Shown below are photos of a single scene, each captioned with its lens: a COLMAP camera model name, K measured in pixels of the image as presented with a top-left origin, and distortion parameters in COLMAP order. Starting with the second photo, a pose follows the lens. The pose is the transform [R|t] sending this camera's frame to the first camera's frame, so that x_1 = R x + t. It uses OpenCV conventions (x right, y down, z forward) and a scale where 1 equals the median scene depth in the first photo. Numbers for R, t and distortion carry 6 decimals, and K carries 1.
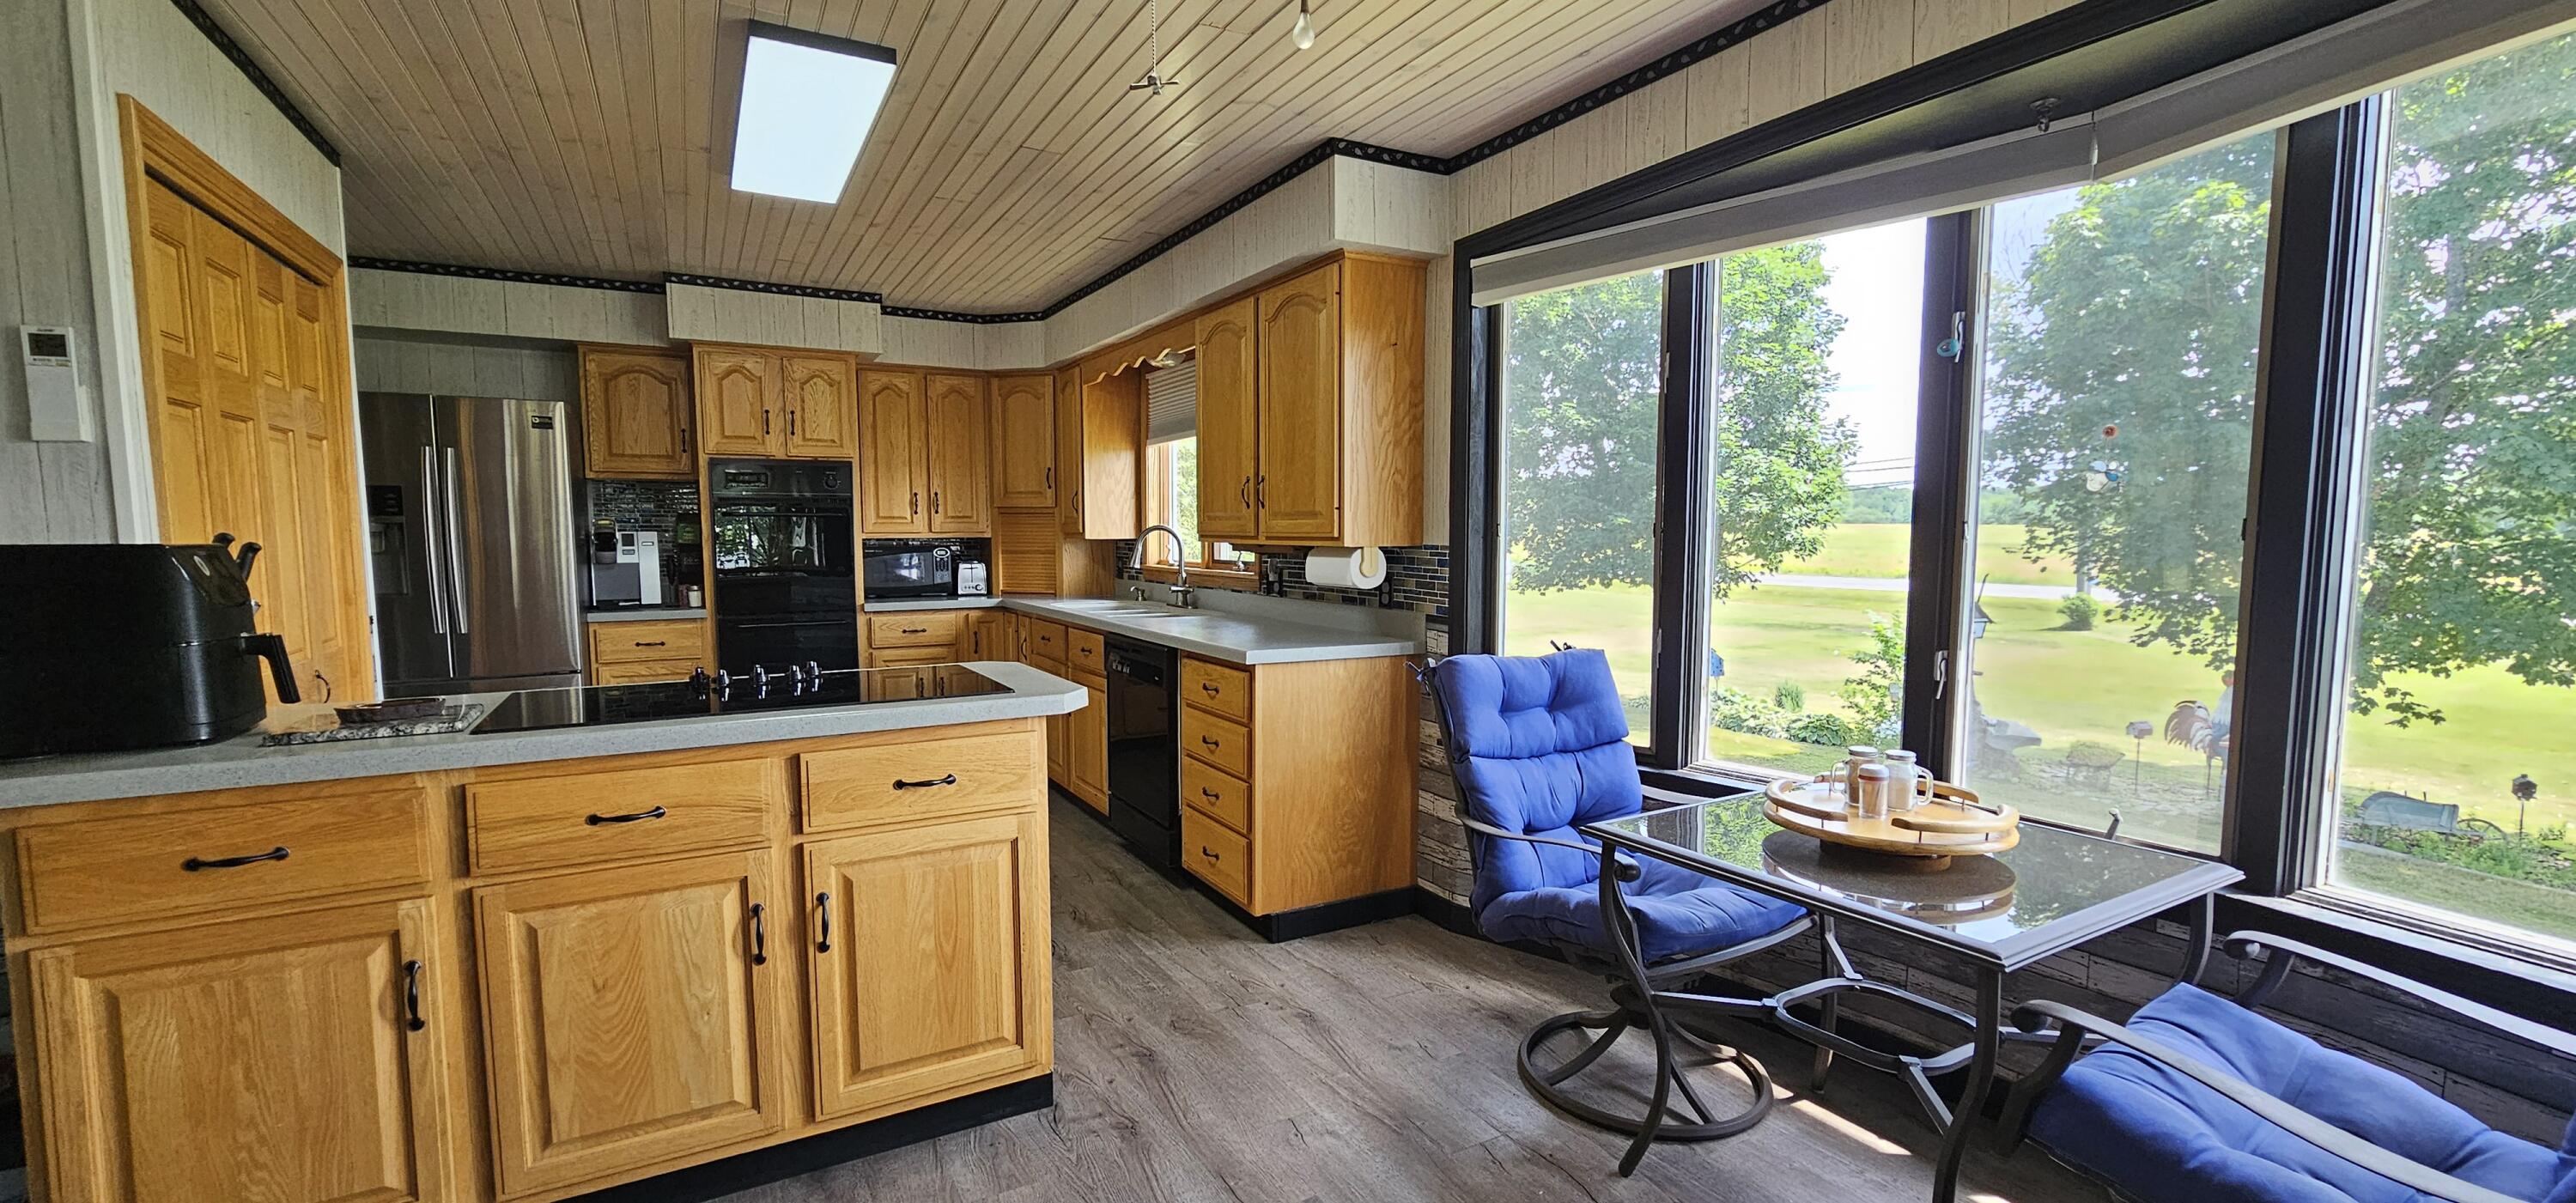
lens RADIAL K [[1058.4, 0, 1280.4], [0, 1058.4, 623.6], [0, 0, 1]] dist [-0.002852, 0.001438]
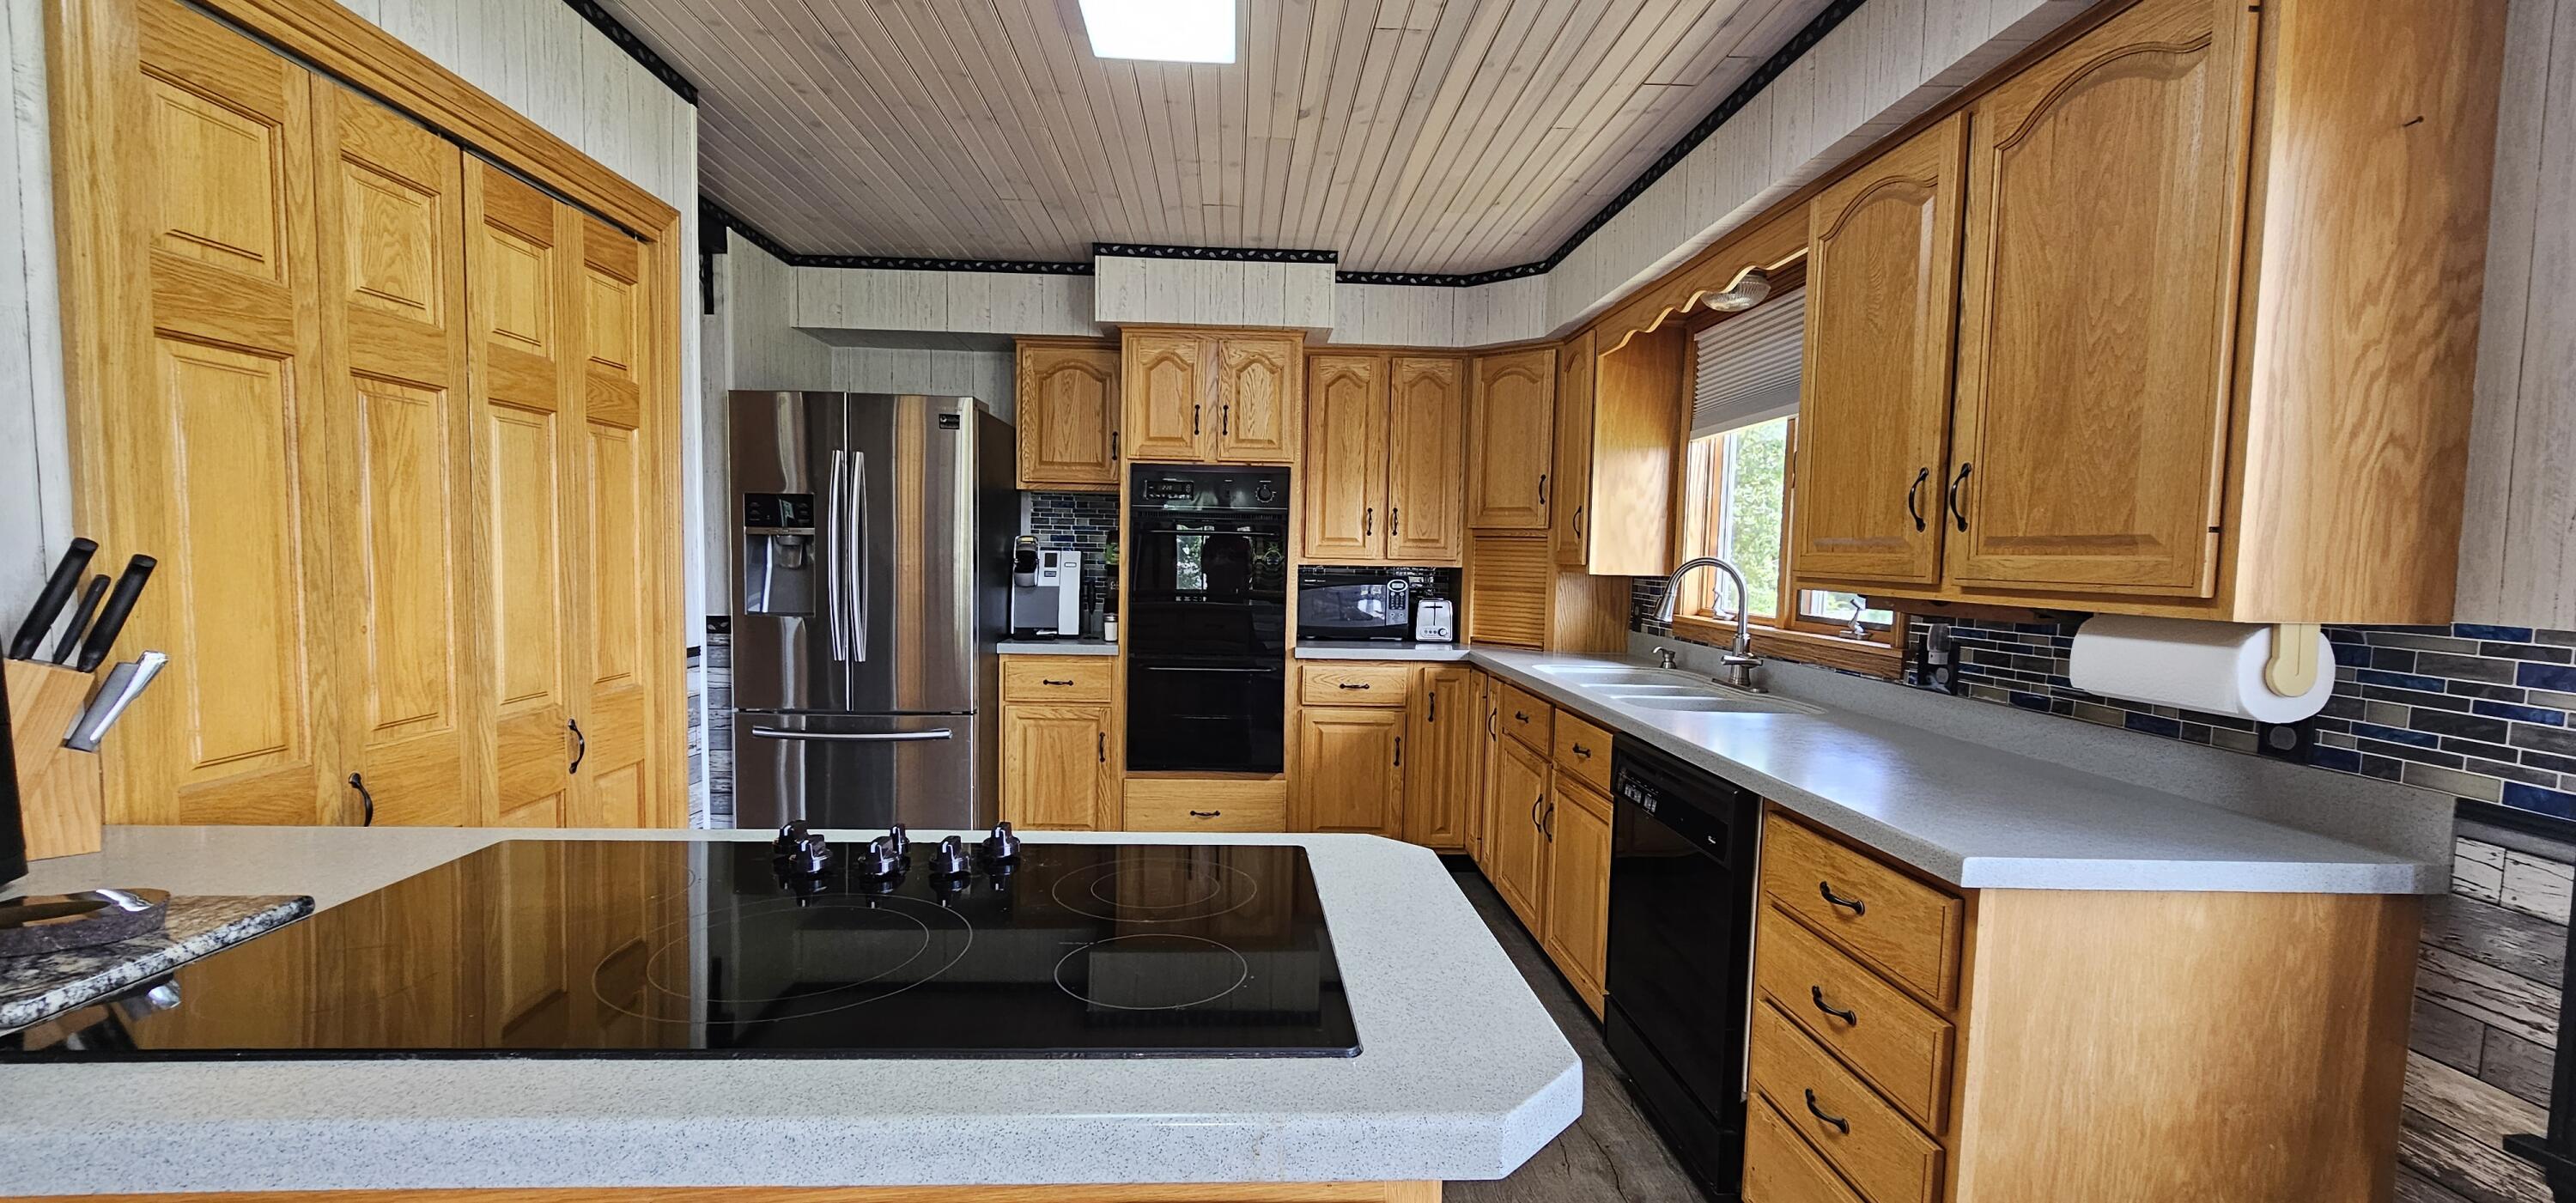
lens RADIAL K [[1058.4, 0, 1276.0], [0, 1058.4, 622.0], [0, 0, 1]] dist [-0.002852, 0.001438]
pose [[0.893135, 0.050451, -0.446951, -0.078322], [-0.062352, 0.997983, -0.011948, -0.038893], [0.445446, 0.038539, 0.894479, 0.405794]]
